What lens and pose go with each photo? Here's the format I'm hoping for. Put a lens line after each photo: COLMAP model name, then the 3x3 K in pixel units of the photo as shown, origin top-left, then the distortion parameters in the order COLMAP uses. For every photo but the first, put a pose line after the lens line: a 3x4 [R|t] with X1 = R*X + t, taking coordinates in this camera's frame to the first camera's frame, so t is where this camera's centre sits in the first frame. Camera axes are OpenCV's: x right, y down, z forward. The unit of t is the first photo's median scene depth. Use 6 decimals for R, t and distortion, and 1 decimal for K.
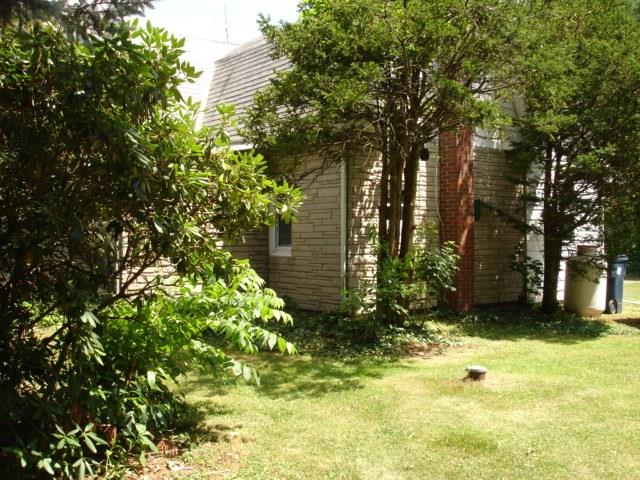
lens RADIAL K [[723.6, 0, 320.0], [0, 723.6, 240.3], [0, 0, 1]] dist [-0.094213, 0.000000]
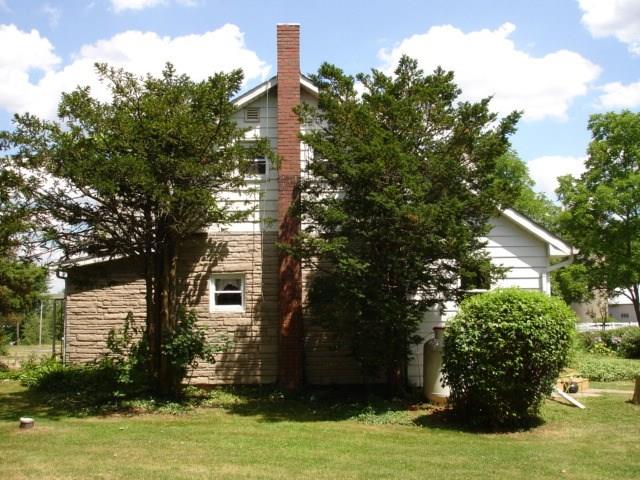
lens RADIAL K [[723.6, 0, 319.9], [0, 723.6, 240.0], [0, 0, 1]] dist [-0.094213, 0.000000]
pose [[0.813177, -0.061807, -0.578726, 0.931232], [0.008486, 0.995499, -0.094394, -0.021976], [0.581955, 0.071848, 0.810041, 0.147833]]
